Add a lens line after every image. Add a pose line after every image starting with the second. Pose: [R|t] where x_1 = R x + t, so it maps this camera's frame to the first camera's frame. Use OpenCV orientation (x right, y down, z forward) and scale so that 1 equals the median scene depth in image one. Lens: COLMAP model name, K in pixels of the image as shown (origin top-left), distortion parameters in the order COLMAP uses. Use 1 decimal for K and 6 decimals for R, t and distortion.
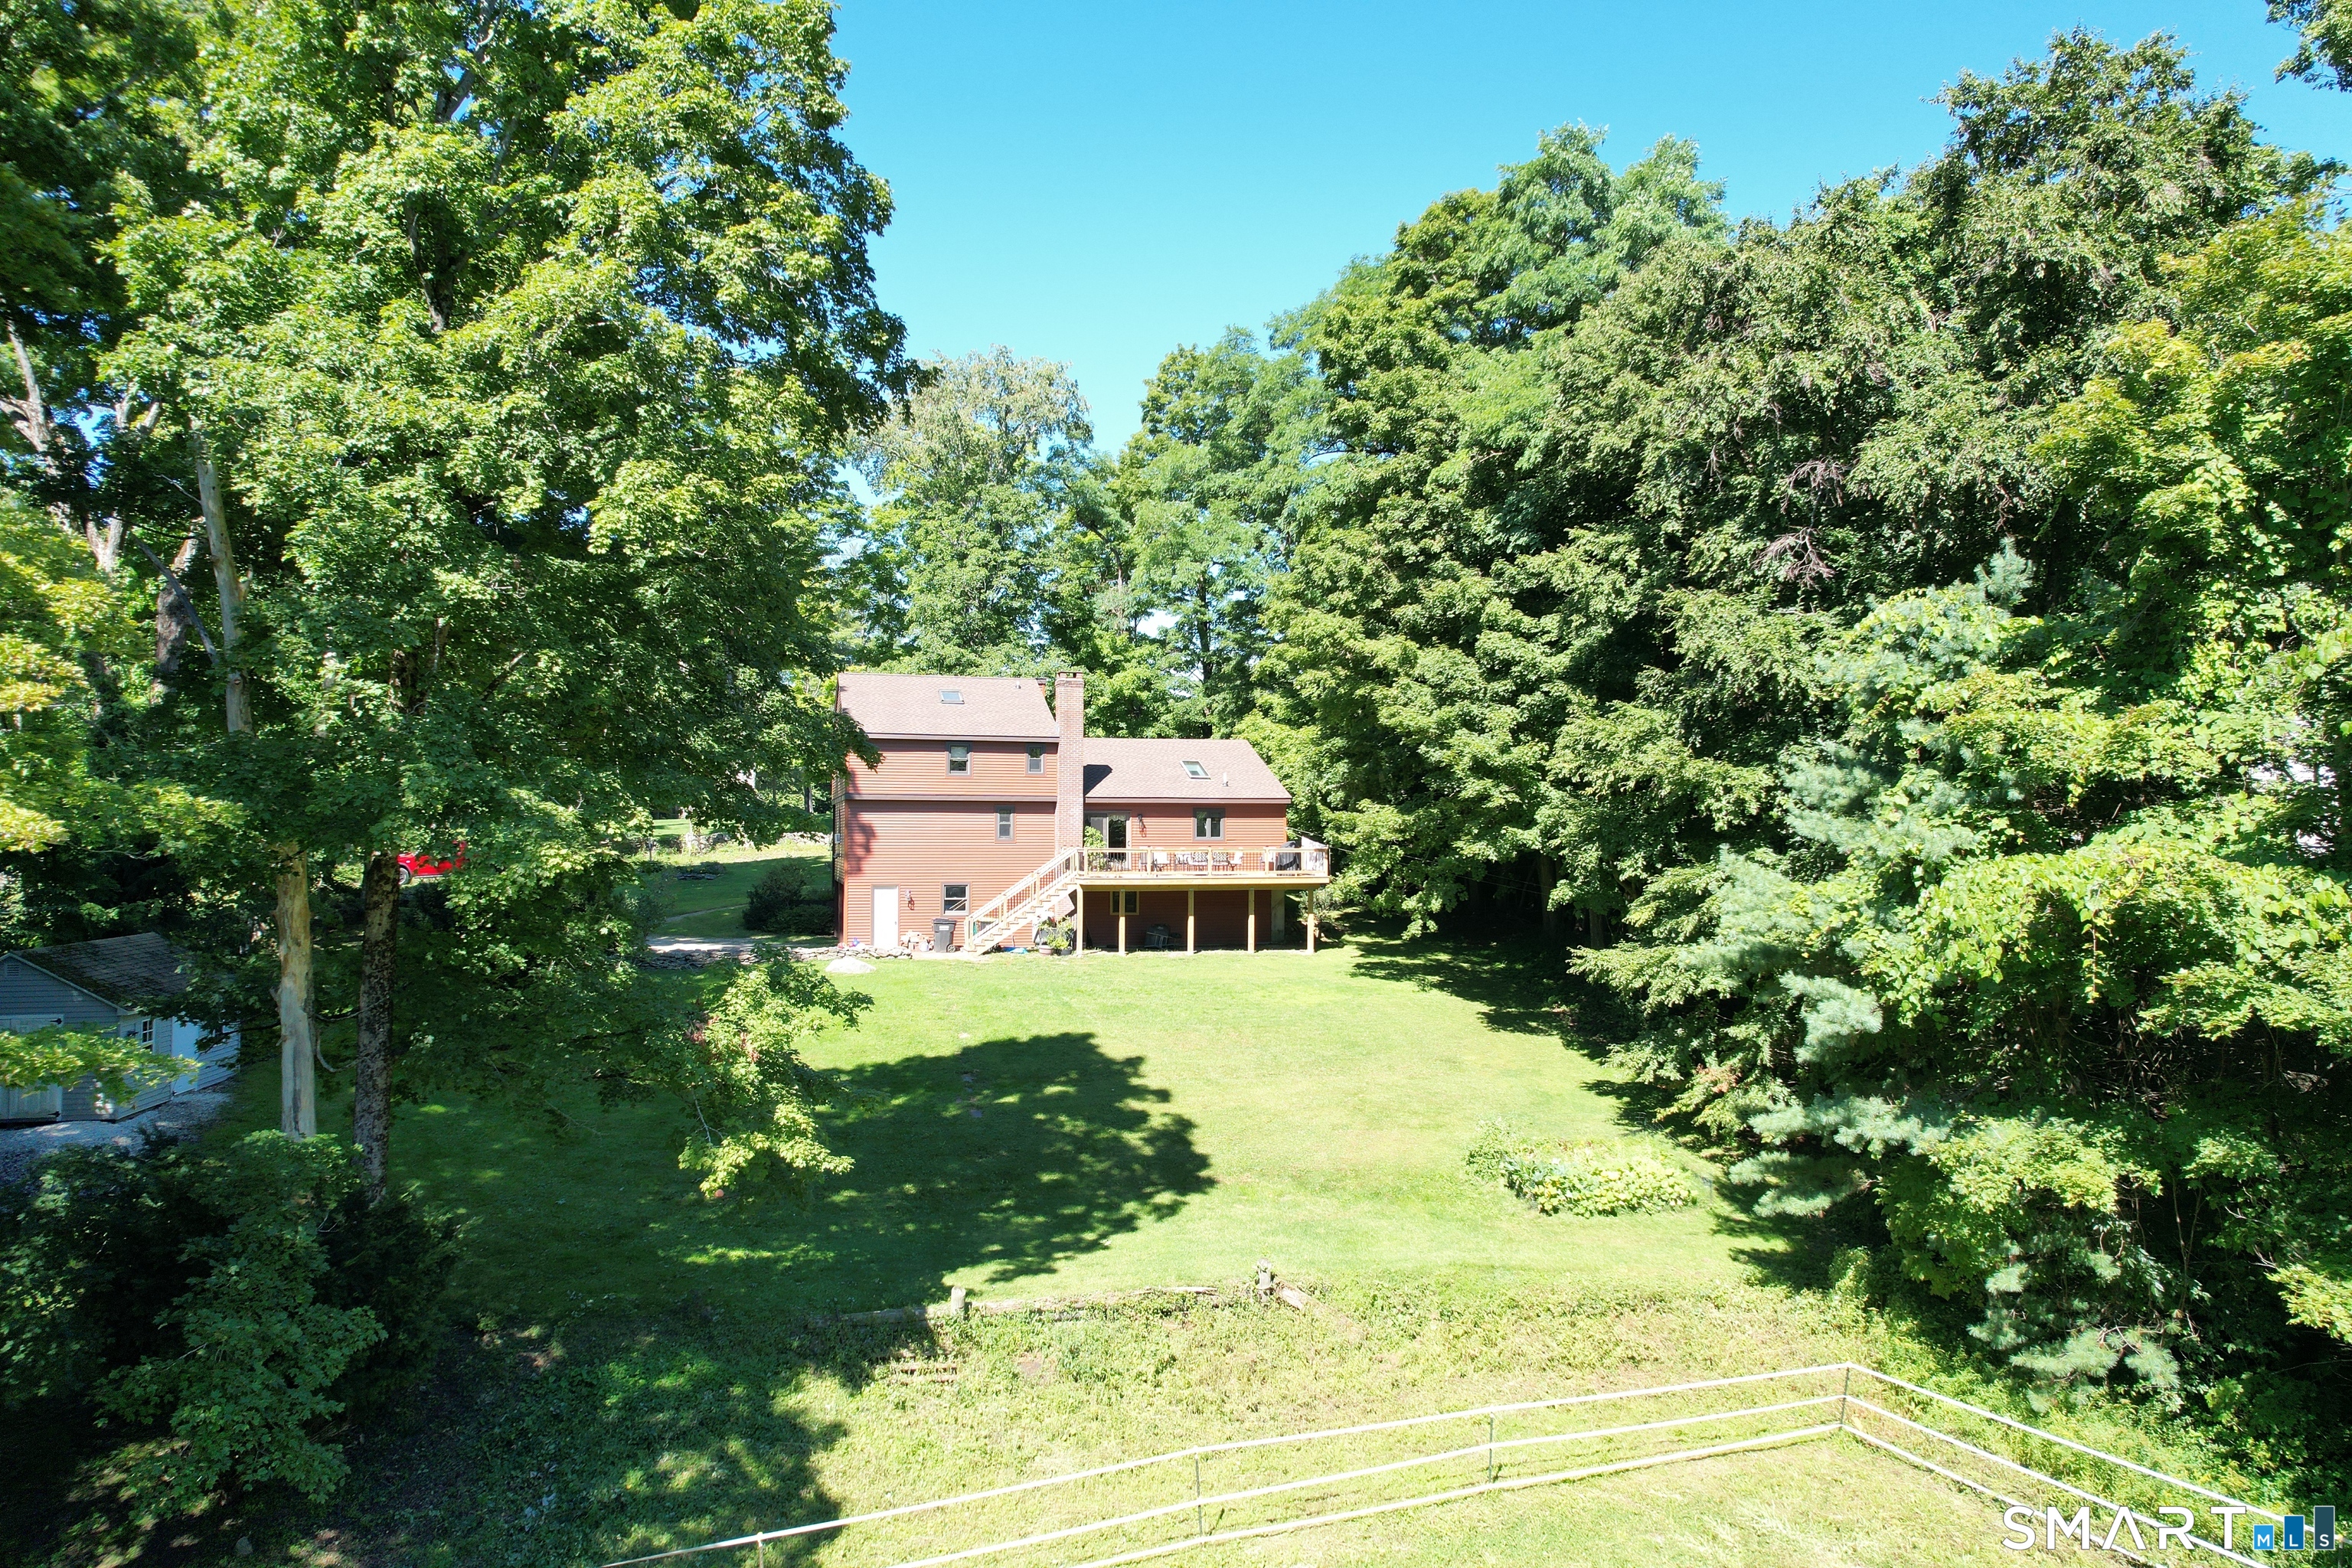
lens RADIAL K [[1525.5, 0, 1176.5], [0, 1525.5, 781.9], [0, 0, 1]] dist [-0.056867, 0.042378]
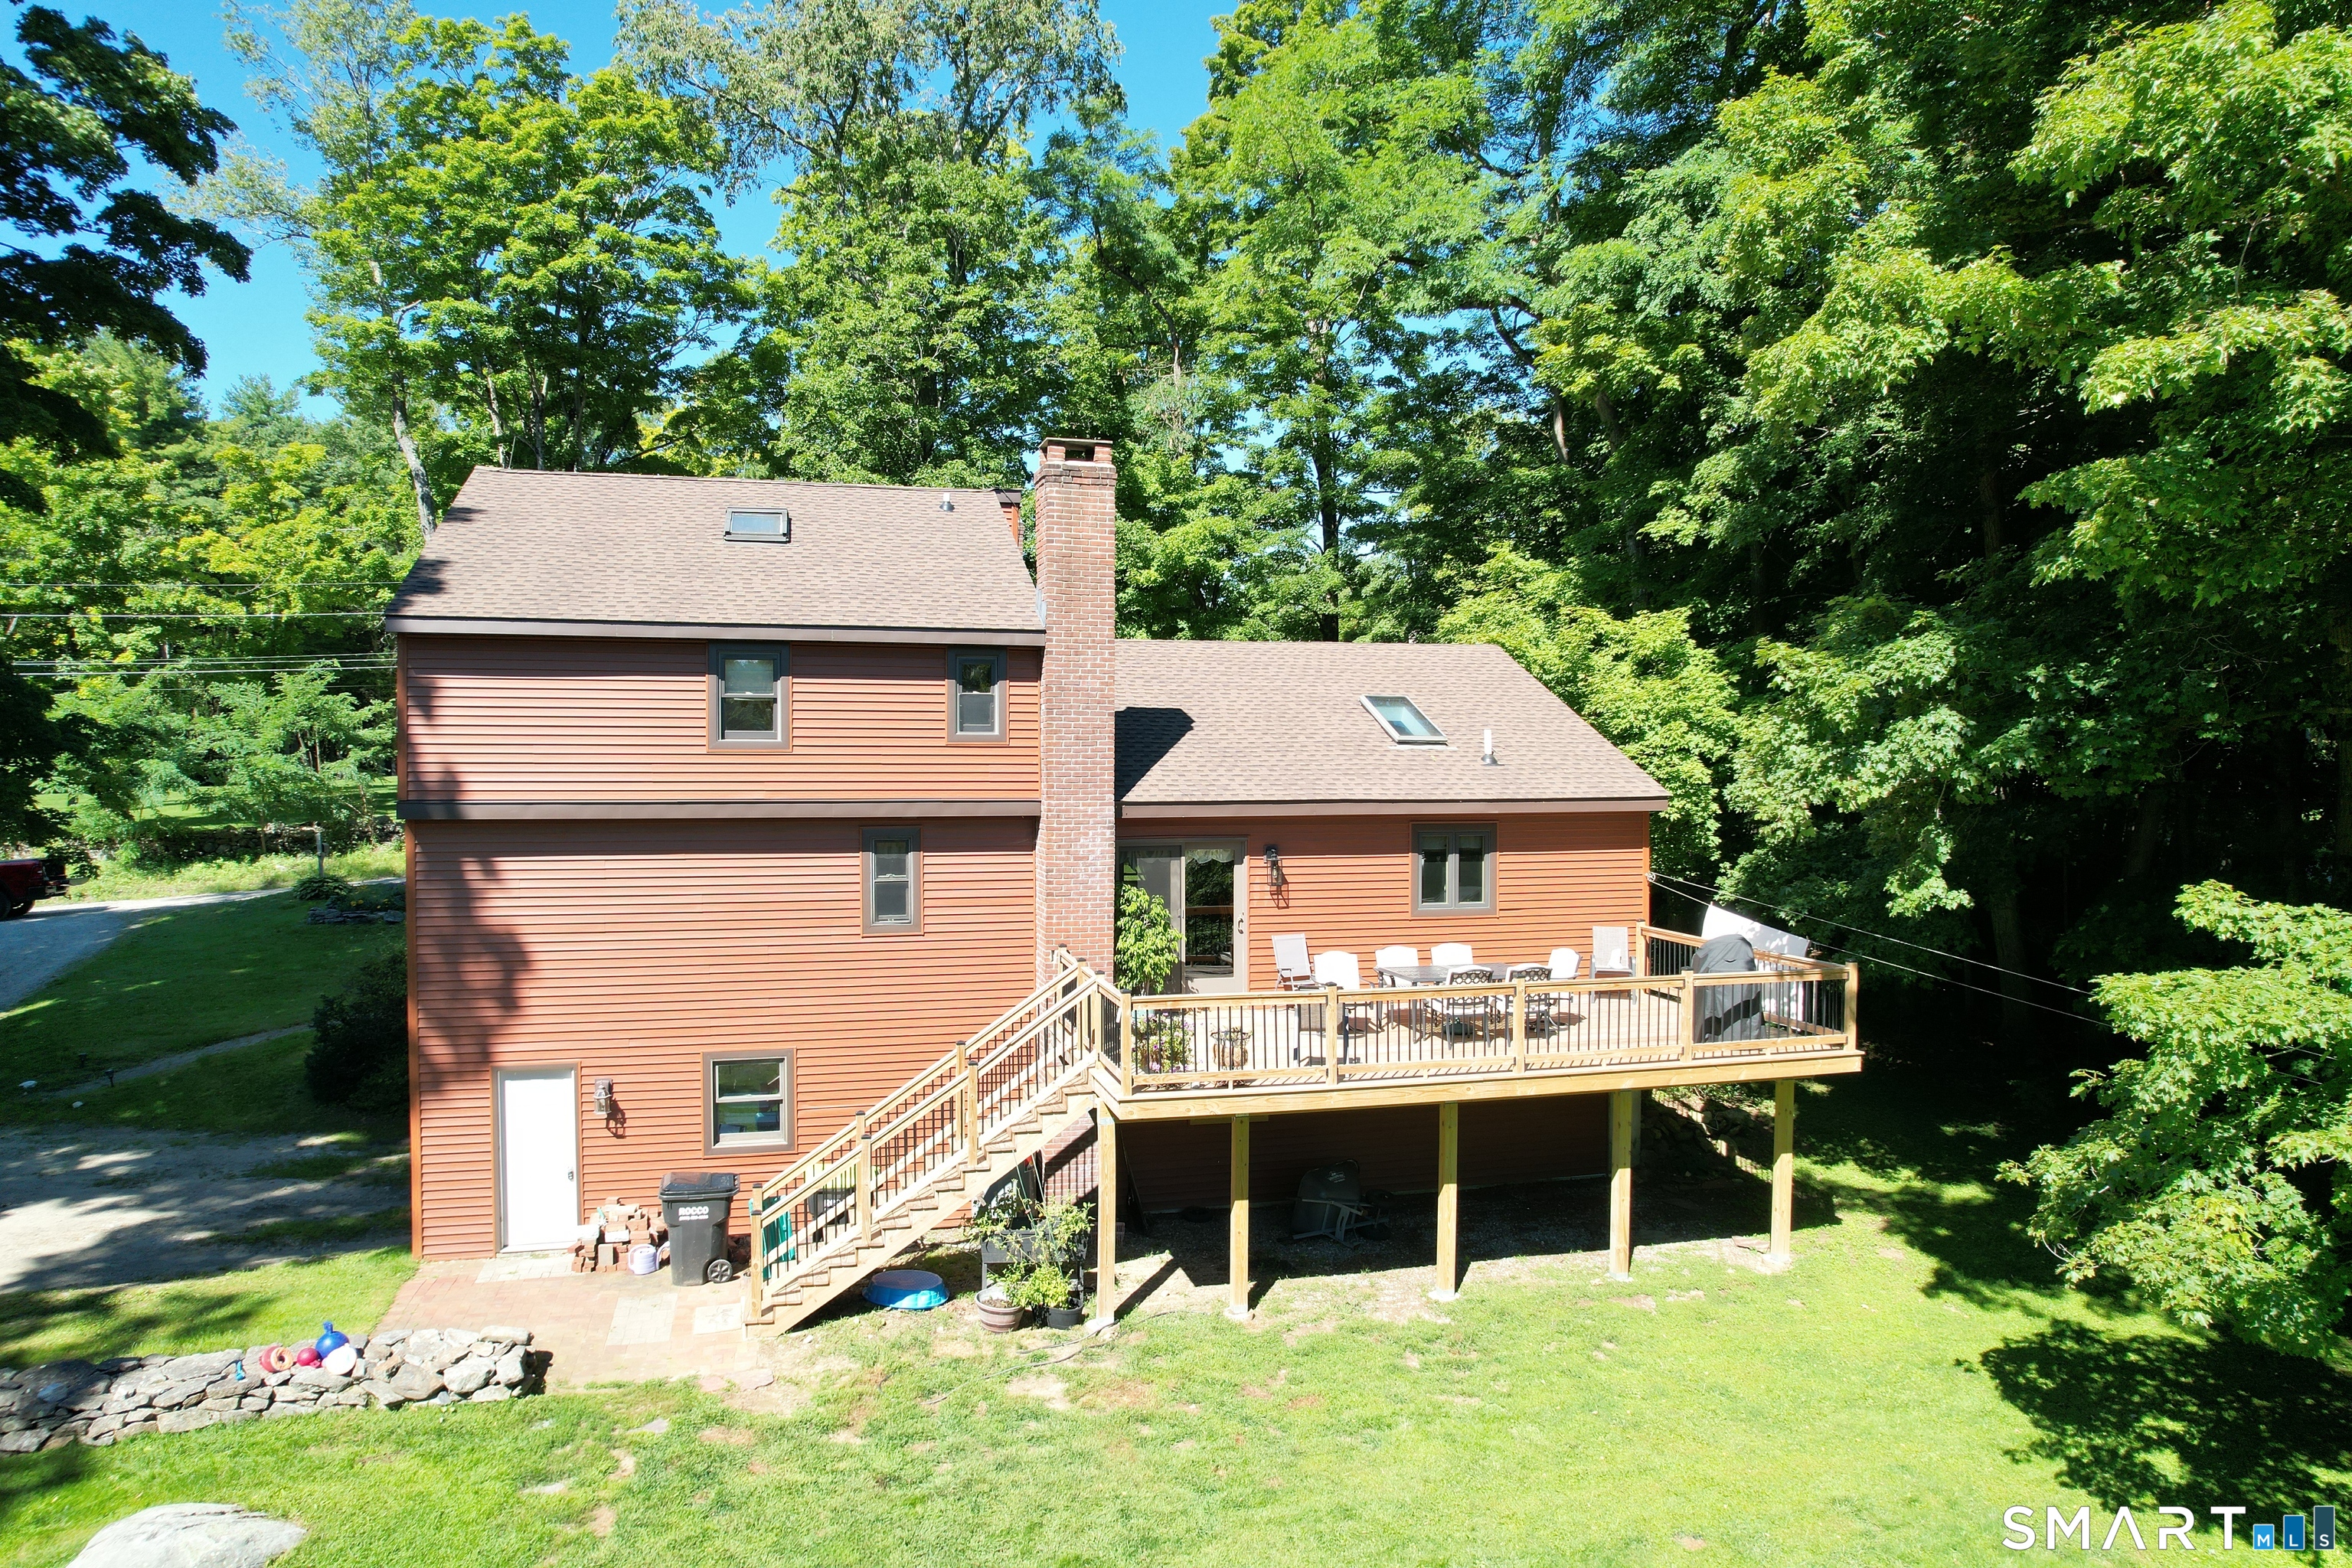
lens RADIAL K [[1525.5, 0, 1175.9], [0, 1525.5, 781.7], [0, 0, 1]] dist [-0.056867, 0.042378]
pose [[0.999879, 0.002108, -0.015430, -0.041412], [-0.001294, 0.998617, 0.052560, -0.013409], [0.015520, -0.052534, 0.998499, 0.644907]]
